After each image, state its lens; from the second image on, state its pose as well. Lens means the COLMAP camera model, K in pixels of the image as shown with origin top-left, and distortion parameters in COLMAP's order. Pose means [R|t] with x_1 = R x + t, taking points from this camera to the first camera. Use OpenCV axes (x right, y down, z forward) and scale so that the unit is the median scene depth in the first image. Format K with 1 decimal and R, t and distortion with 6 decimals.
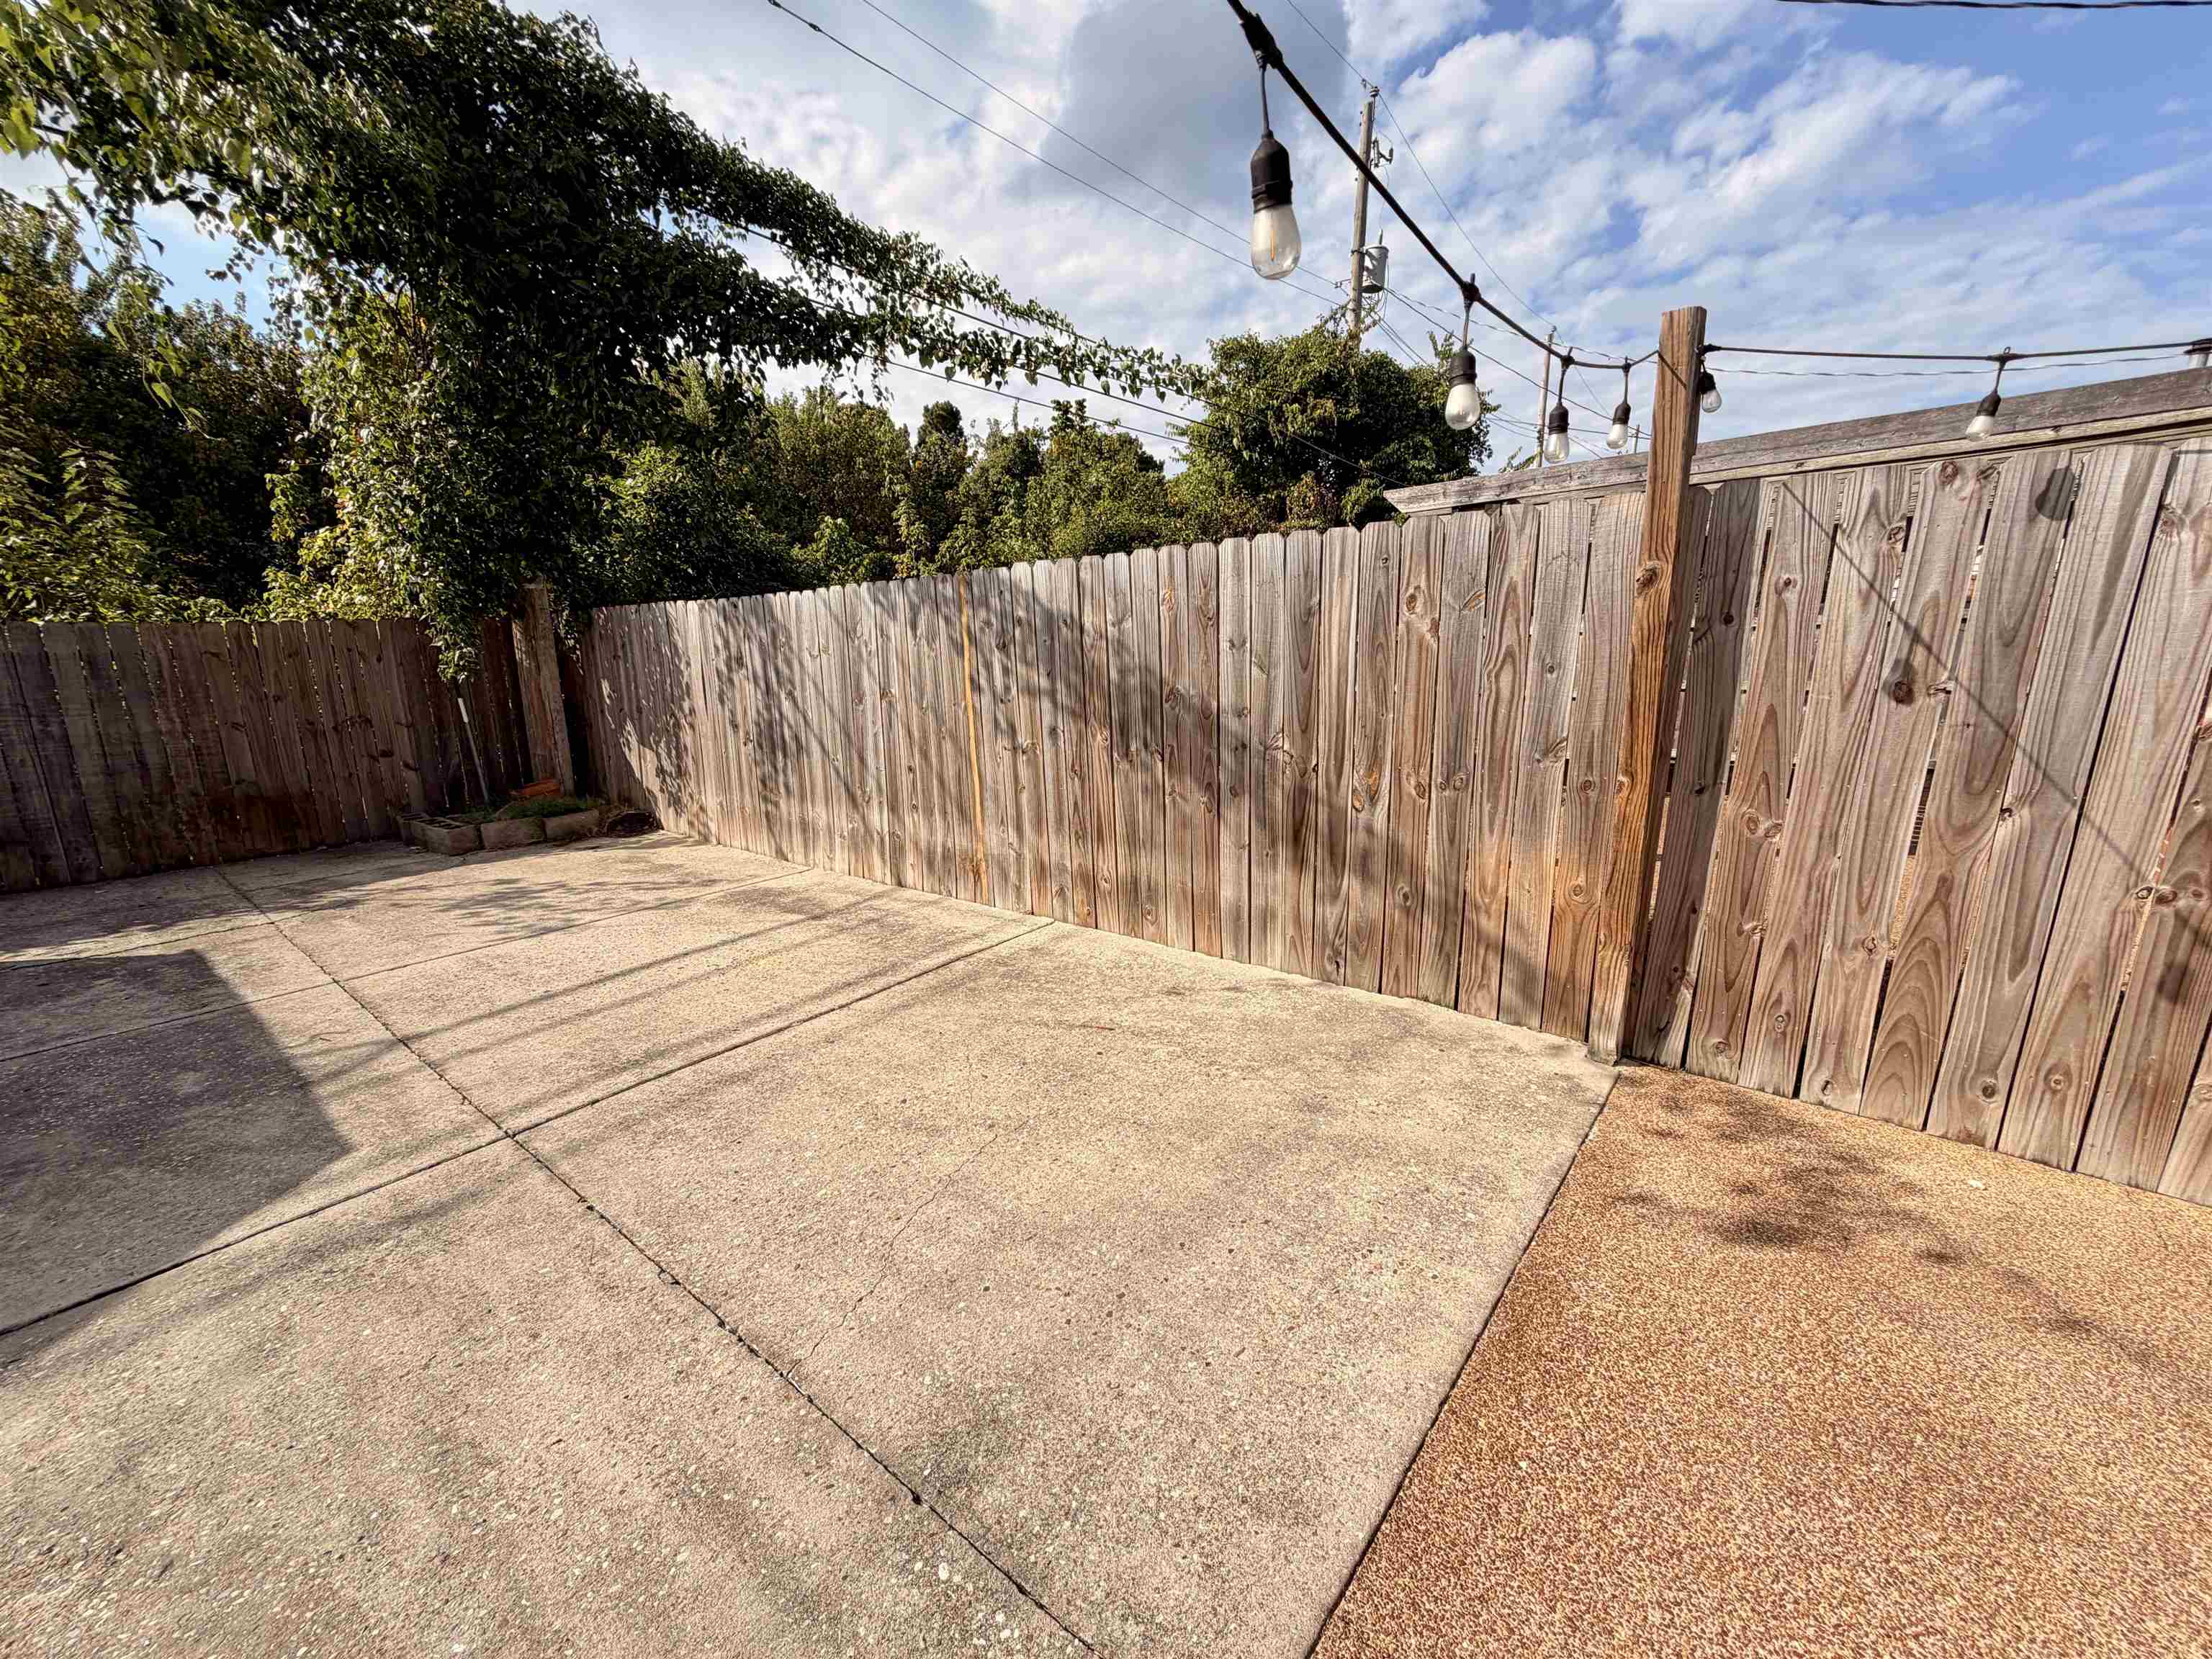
lens RADIAL K [[880.3, 0, 1106.0], [0, 880.3, 829.5], [0, 0, 1]] dist [-0.000865, 0.000260]
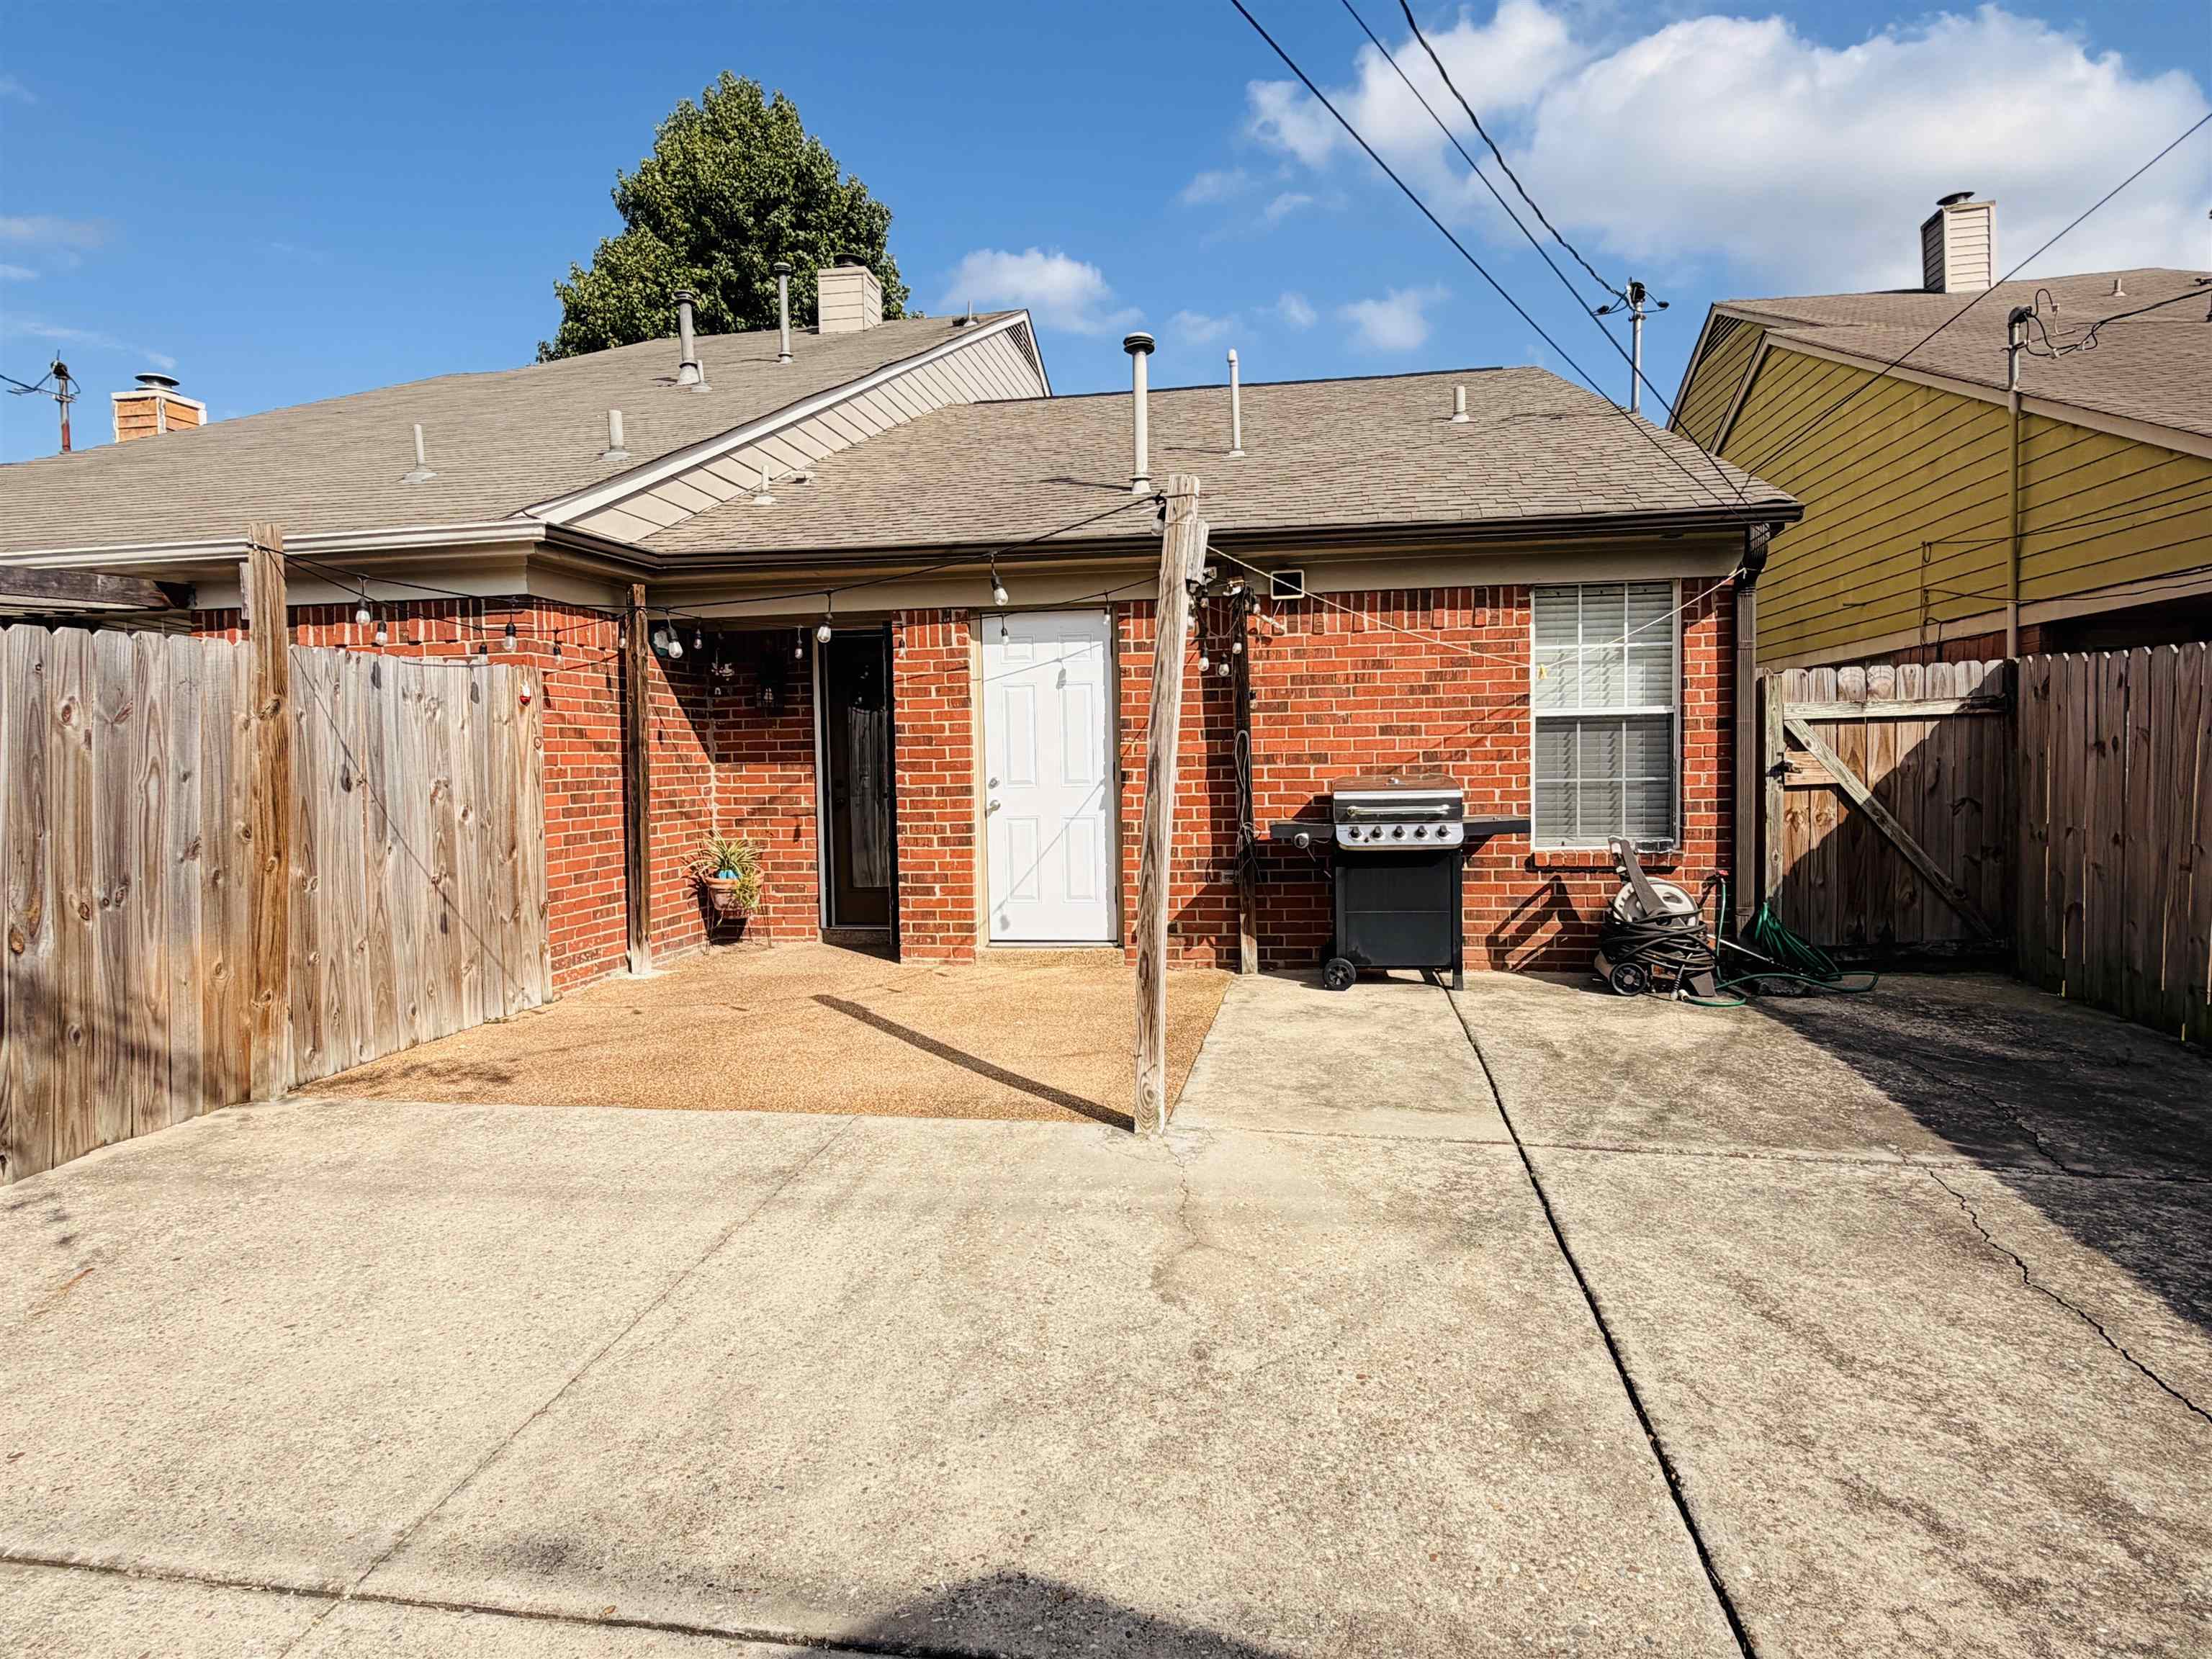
lens RADIAL K [[1254.9, 0, 1098.0], [0, 1254.9, 834.4], [0, 0, 1]] dist [-0.000838, -0.000473]
pose [[-0.500016, -0.038417, 0.865164, -1.140539], [0.209066, 0.964113, 0.163640, -0.101193], [-0.840402, 0.262699, -0.474040, 0.617590]]
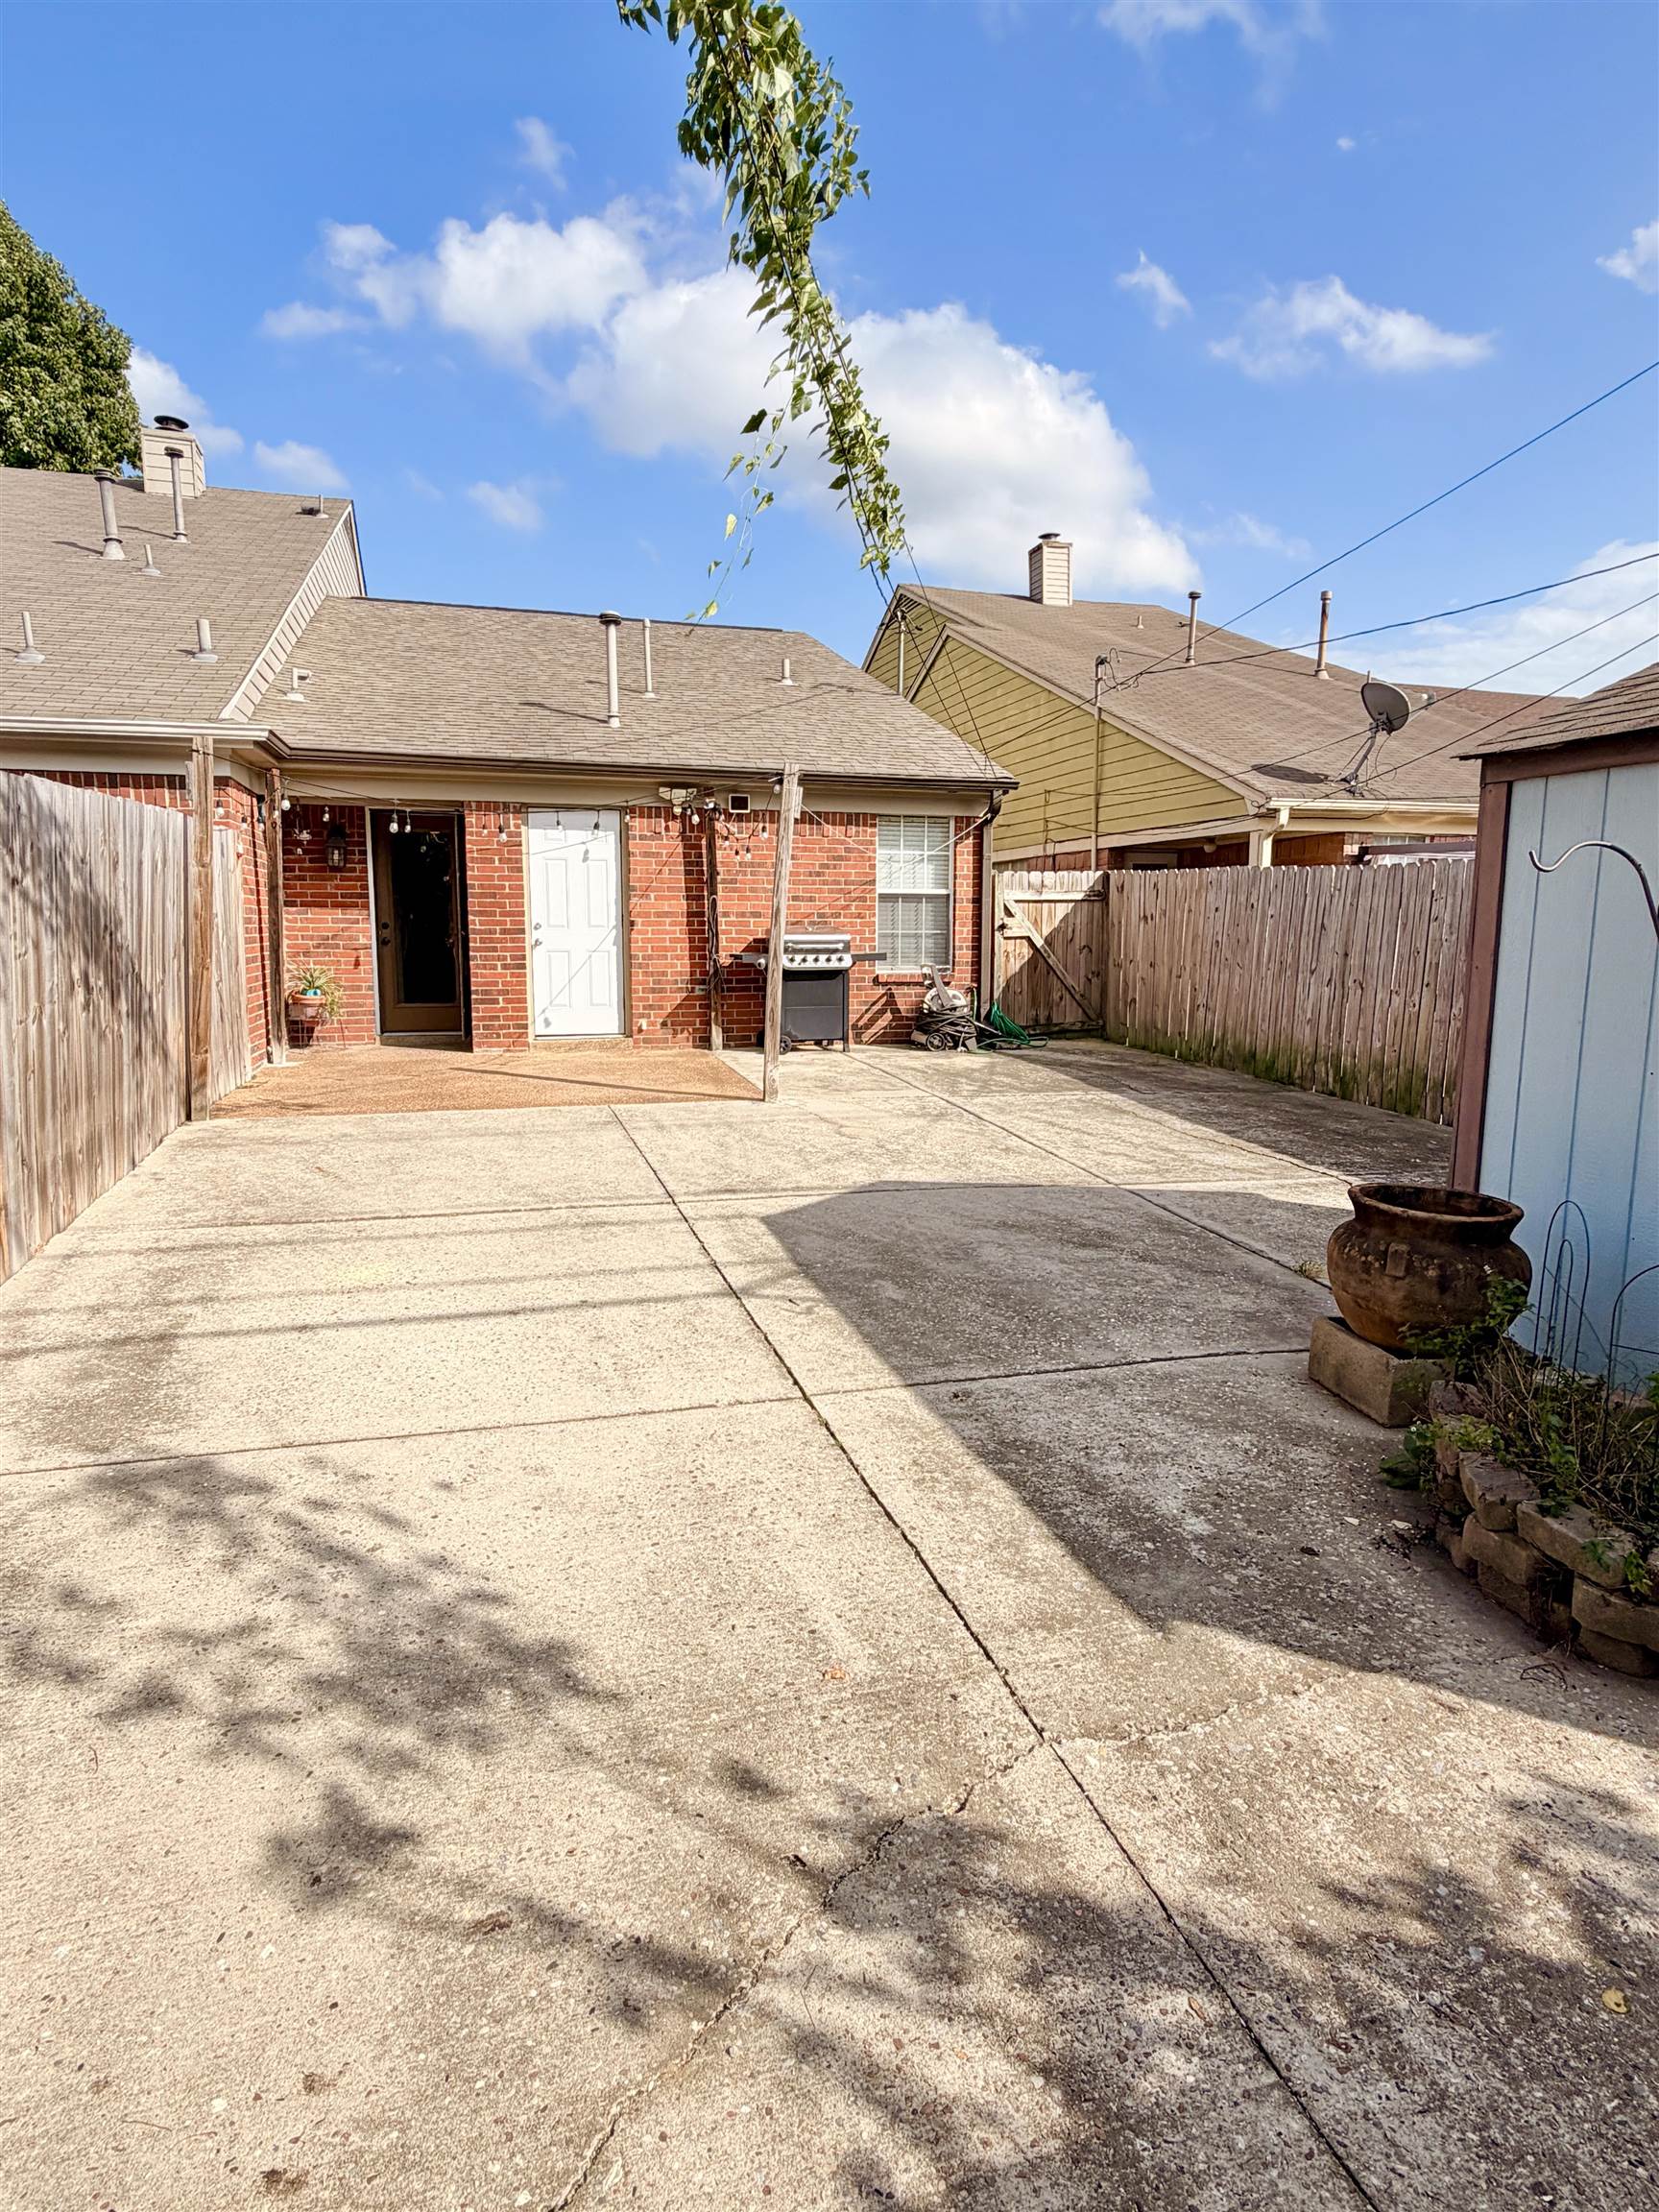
lens RADIAL K [[1199.4, 0, 829.5], [0, 1199.4, 1106.0], [0, 0, 1]] dist [0.000241, -0.000162]
pose [[-0.826915, -0.085083, 0.555852, -1.473498], [0.120959, 0.938434, 0.323589, -0.322682], [-0.549163, 0.334816, -0.765714, 1.724997]]
